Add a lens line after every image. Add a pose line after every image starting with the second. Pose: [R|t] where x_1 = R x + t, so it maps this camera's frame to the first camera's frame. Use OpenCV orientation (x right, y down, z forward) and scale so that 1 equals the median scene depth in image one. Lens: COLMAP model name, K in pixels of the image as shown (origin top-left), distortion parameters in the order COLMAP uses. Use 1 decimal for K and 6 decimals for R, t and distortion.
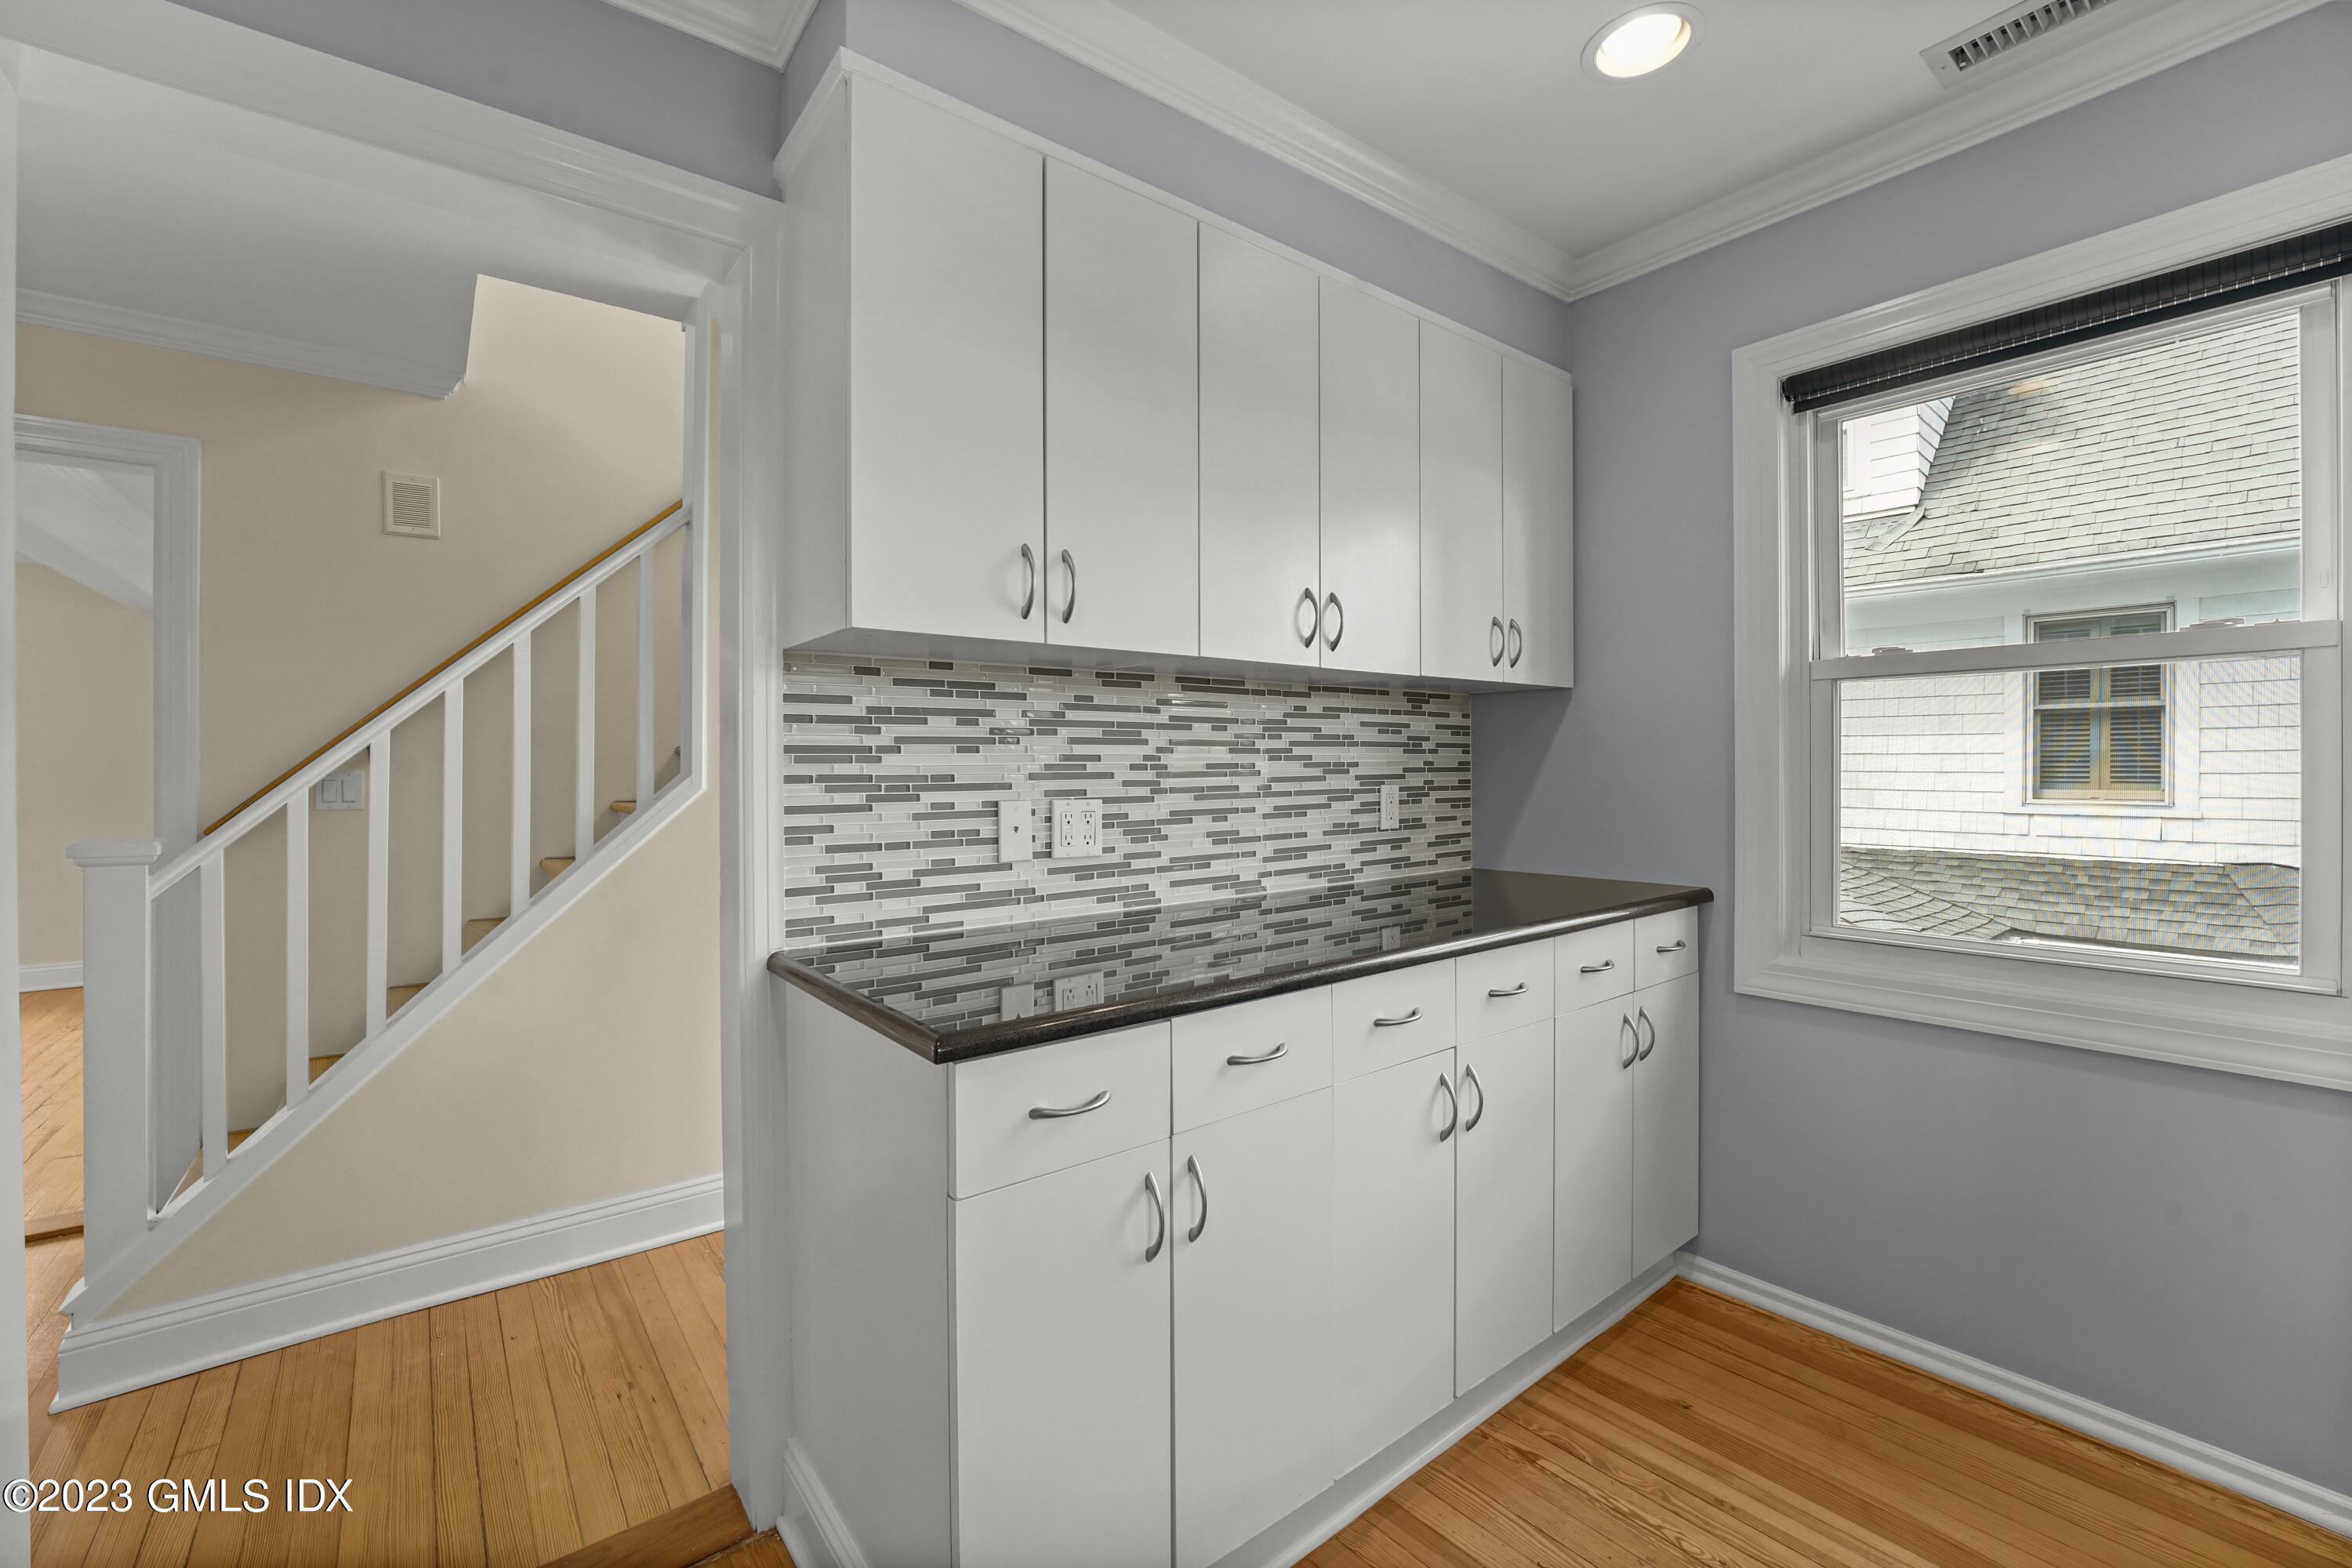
lens RADIAL K [[967.2, 0, 1167.5], [0, 967.2, 774.3], [0, 0, 1]] dist [-0.024944, 0.000501]
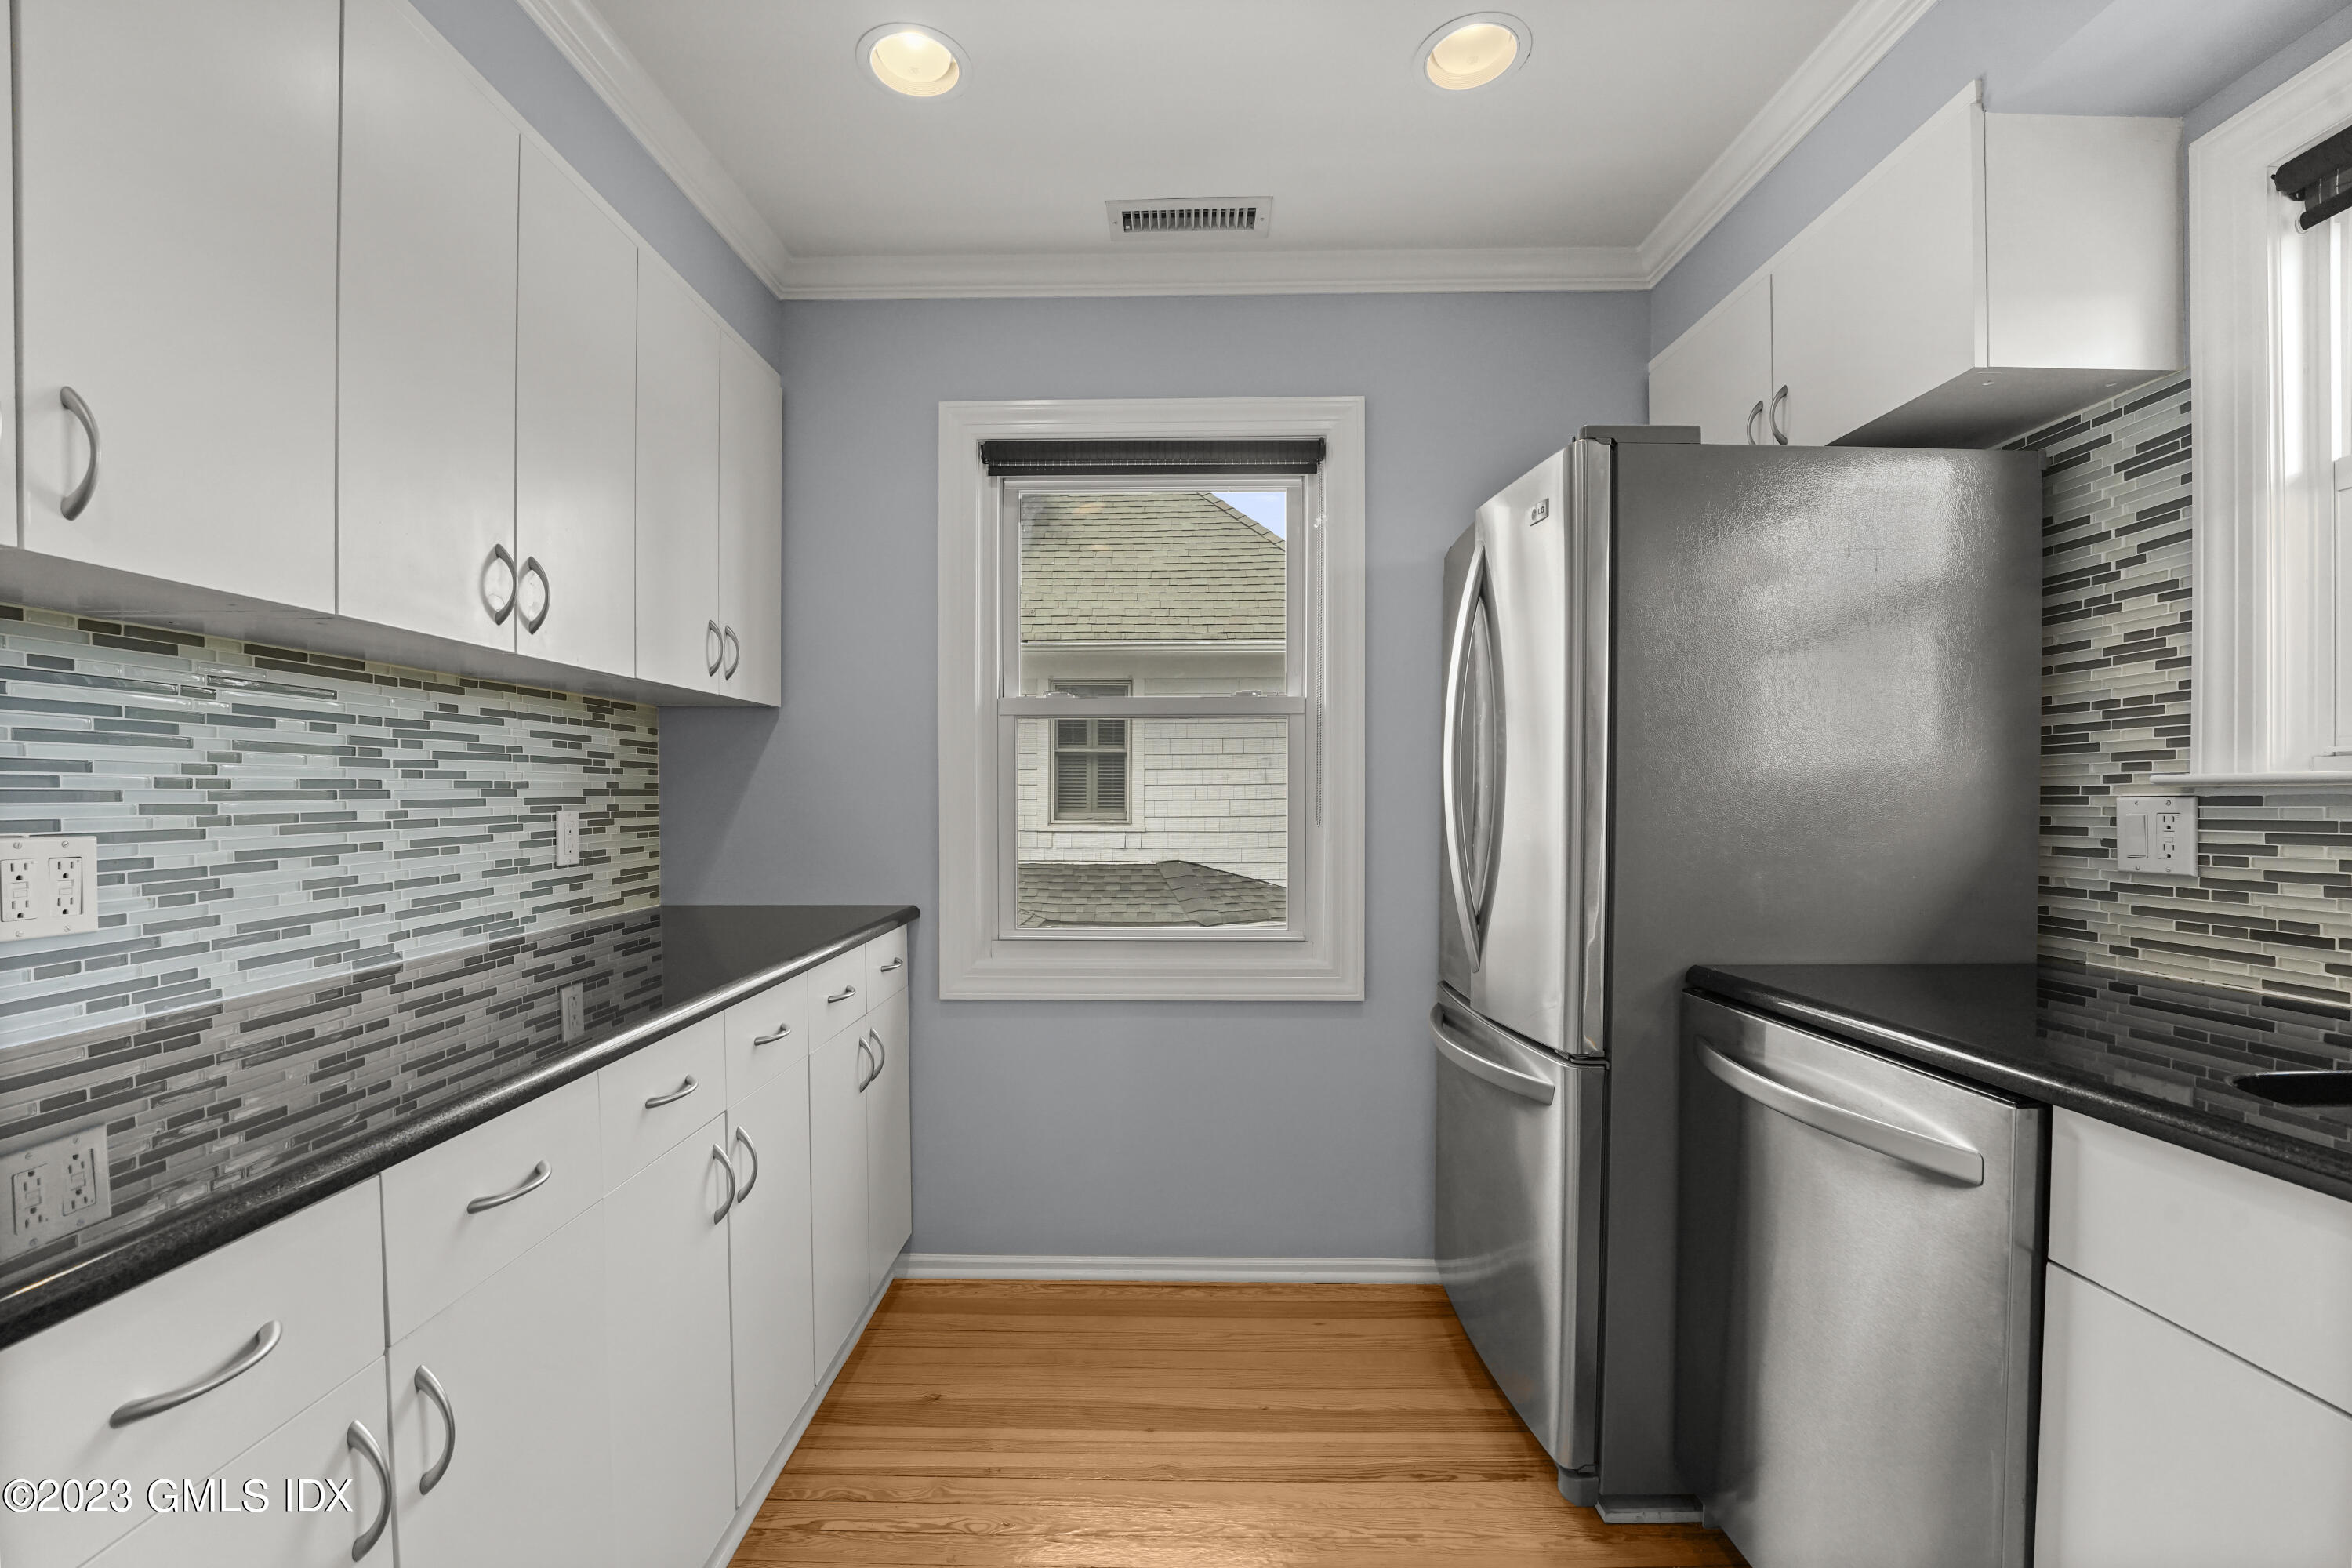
lens RADIAL K [[965.2, 0, 1167.7], [0, 965.2, 816.0], [0, 0, 1]] dist [-0.025894, 0.000614]
pose [[0.628040, -0.011576, 0.778095, -0.090017], [0.001170, 0.999902, 0.013932, 0.005638], [-0.778180, -0.007839, 0.627992, 0.118133]]
